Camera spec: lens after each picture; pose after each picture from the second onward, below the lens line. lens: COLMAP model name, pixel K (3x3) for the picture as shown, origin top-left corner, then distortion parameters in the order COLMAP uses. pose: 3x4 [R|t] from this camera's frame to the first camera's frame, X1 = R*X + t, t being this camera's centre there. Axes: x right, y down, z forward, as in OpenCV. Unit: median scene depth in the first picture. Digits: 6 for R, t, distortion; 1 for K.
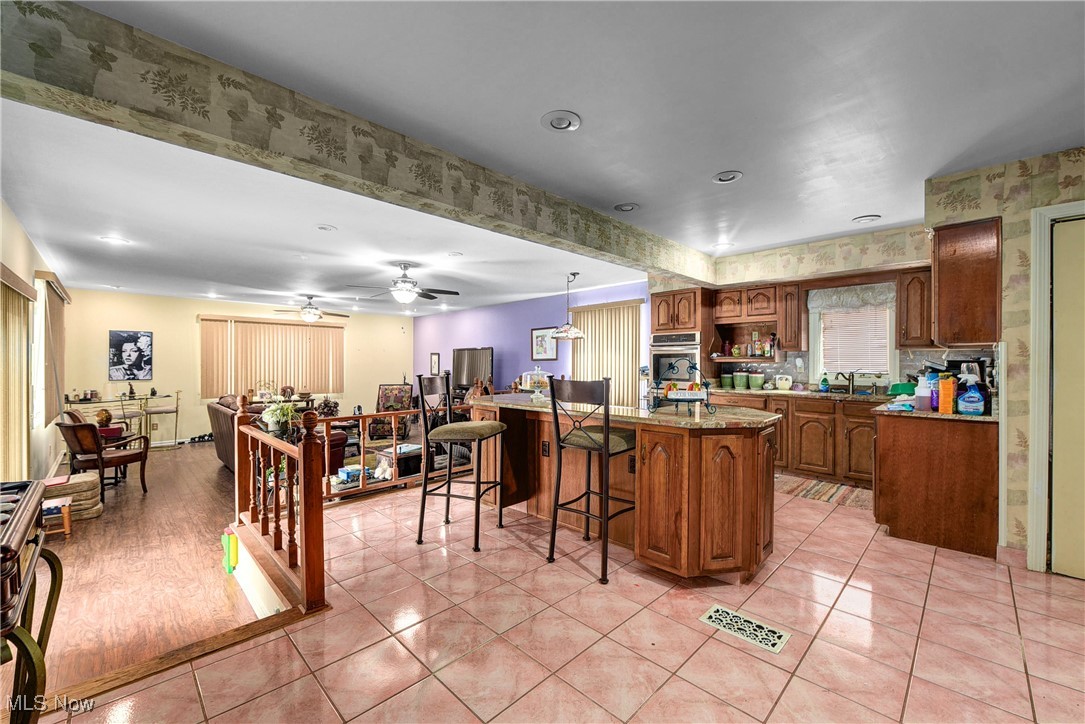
lens RADIAL K [[435.6, 0, 542.8], [0, 435.6, 362.3], [0, 0, 1]] dist [-0.000869, 0.000017]
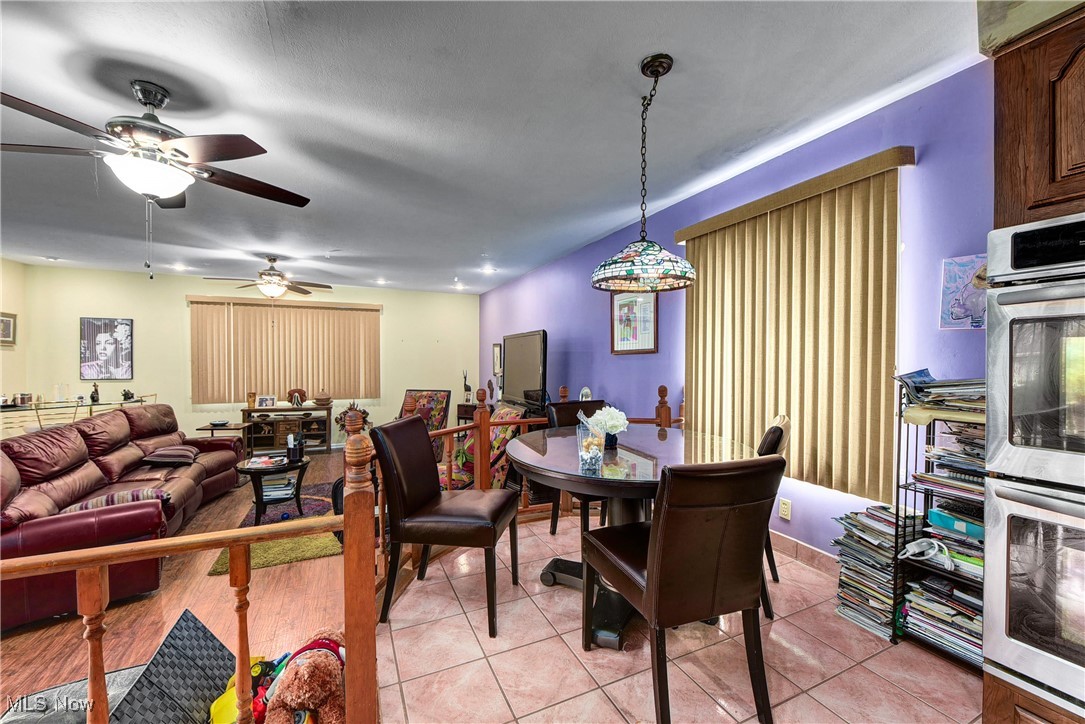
lens RADIAL K [[435.6, 0, 541.5], [0, 435.6, 364.9], [0, 0, 1]] dist [-0.000869, 0.000017]
pose [[0.935647, 0.006017, -0.352887, 0.081457], [0.000802, 0.999816, 0.019175, -0.000791], [0.352937, -0.018225, 0.935469, 0.524246]]
